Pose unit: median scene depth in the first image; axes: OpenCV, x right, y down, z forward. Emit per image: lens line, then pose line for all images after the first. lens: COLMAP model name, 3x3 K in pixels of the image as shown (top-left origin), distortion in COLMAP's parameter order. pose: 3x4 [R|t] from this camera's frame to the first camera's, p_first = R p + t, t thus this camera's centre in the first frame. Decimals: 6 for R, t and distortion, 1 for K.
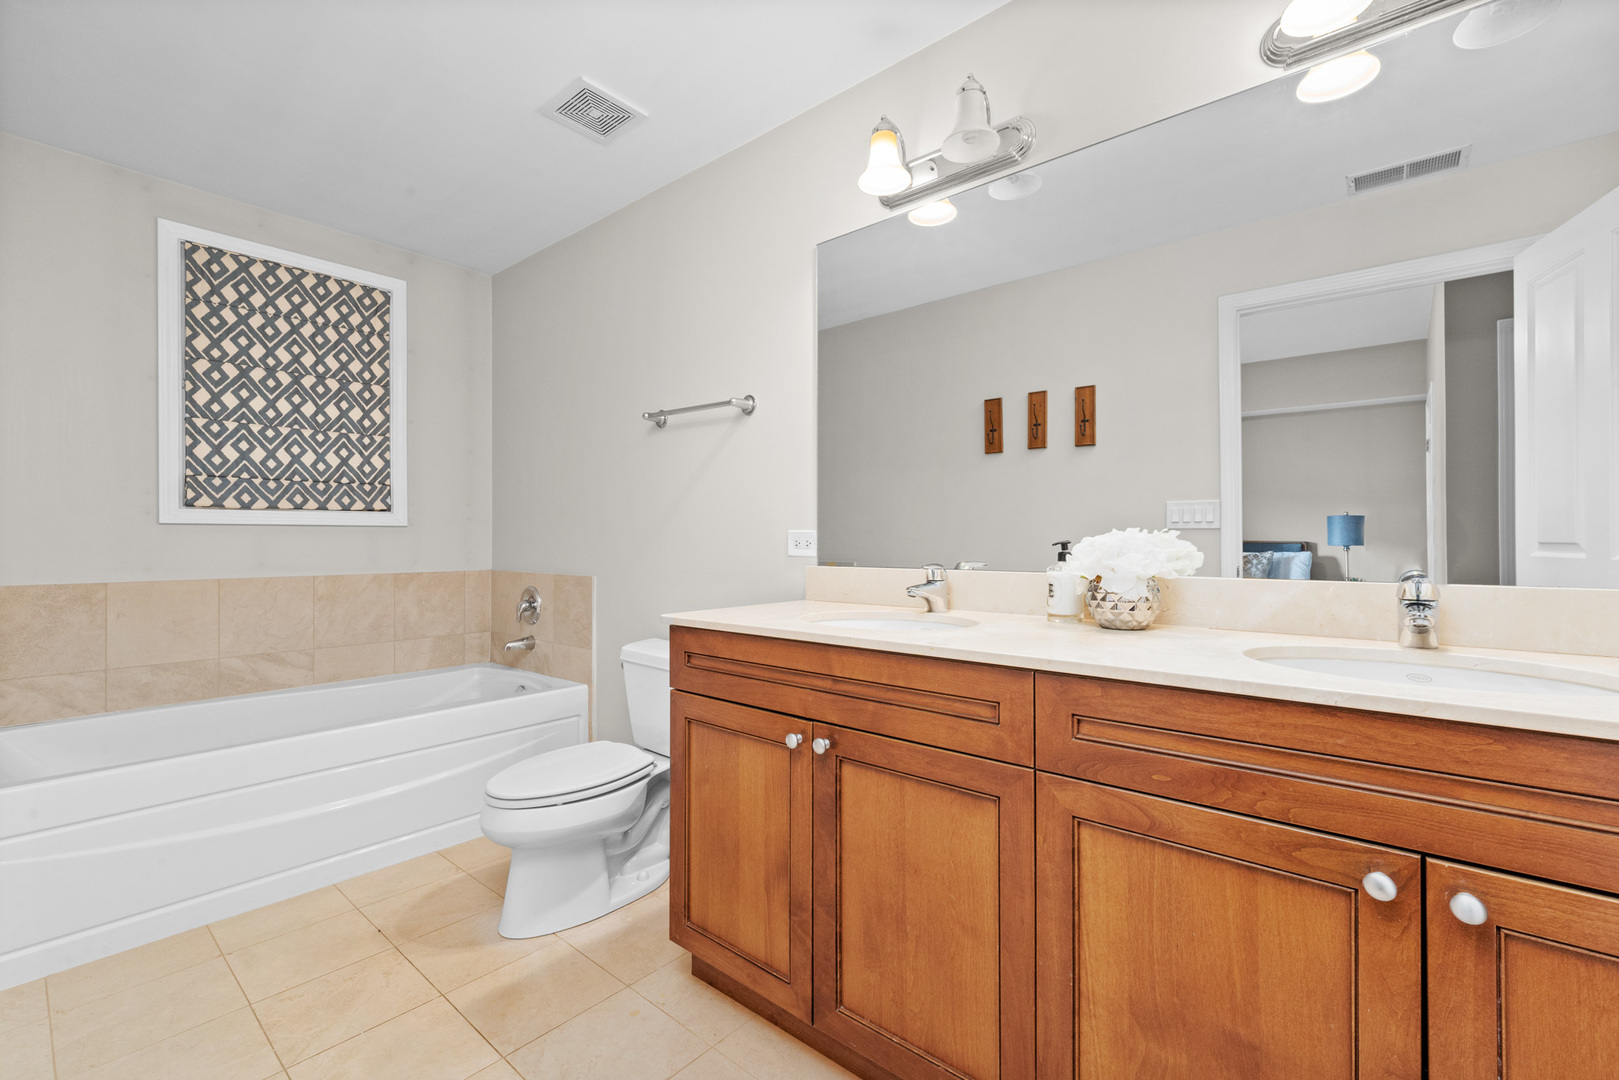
lens RADIAL K [[691.2, 0, 810.9], [0, 691.2, 534.9], [0, 0, 1]] dist [0.000868, 0.000246]
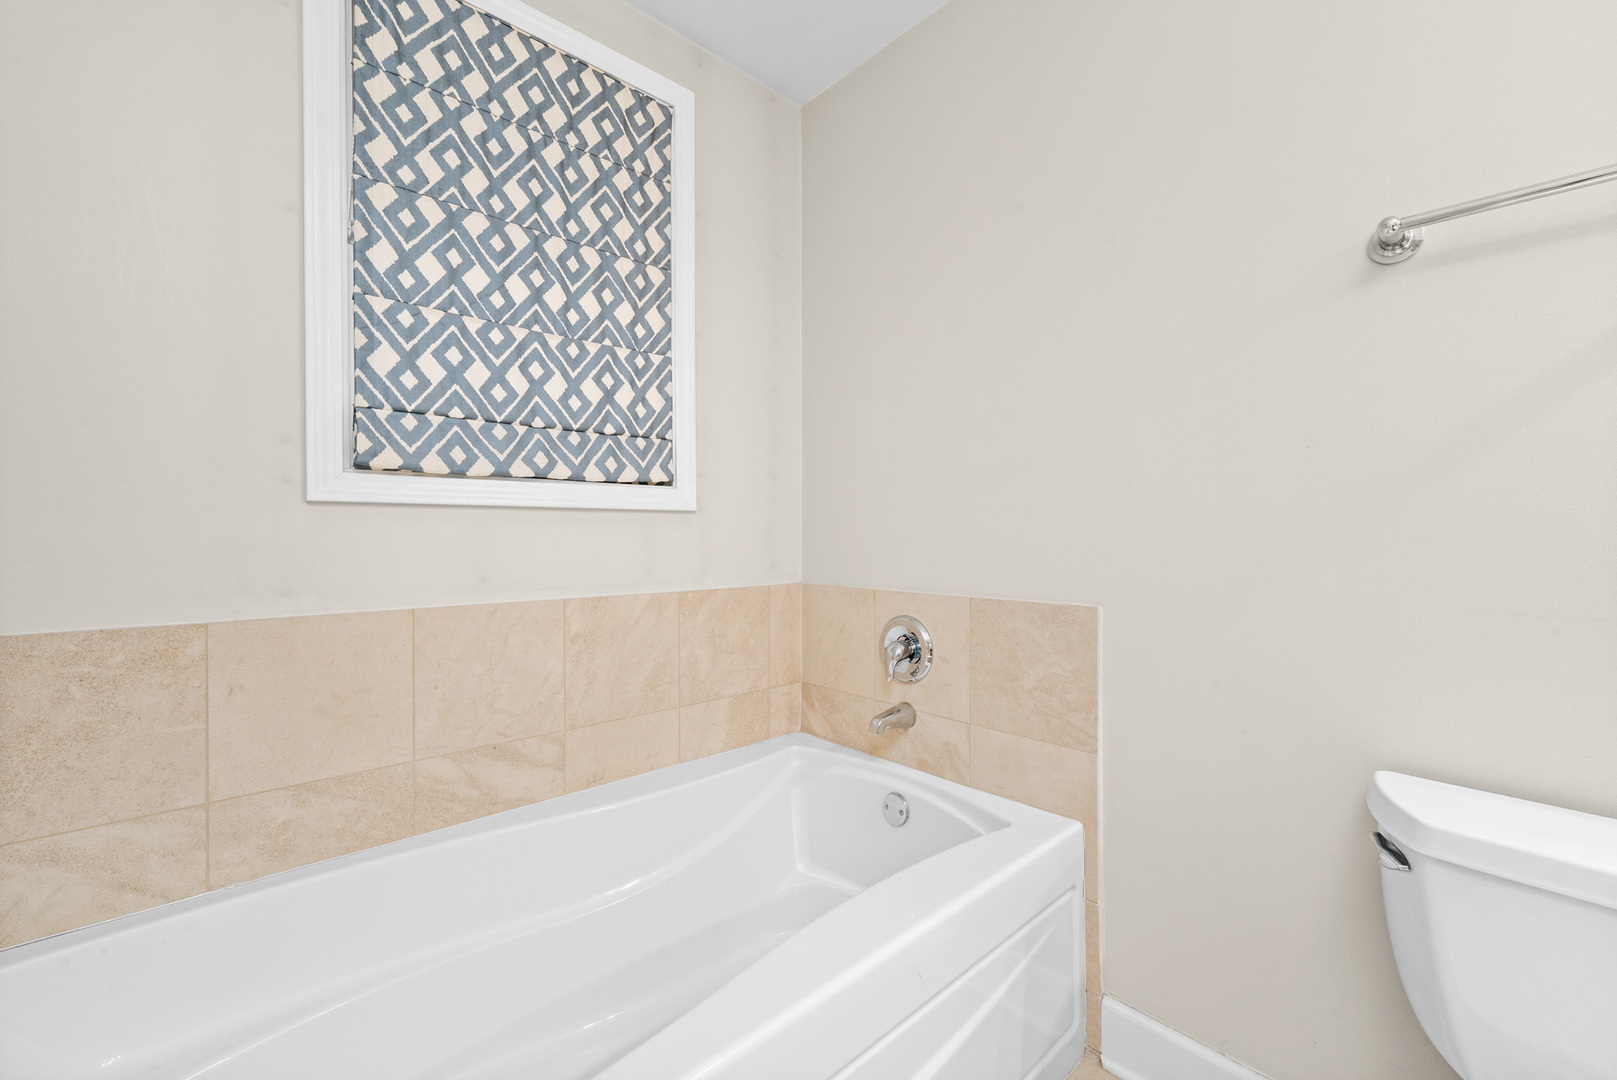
lens RADIAL K [[651.3, 0, 811.8], [0, 651.3, 533.2], [0, 0, 1]] dist [0.000626, -0.000471]
pose [[0.992353, -0.000090, -0.123431, -0.487081], [0.000735, 0.999986, 0.005183, 0.004069], [0.123429, -0.005235, 0.992340, 0.539065]]
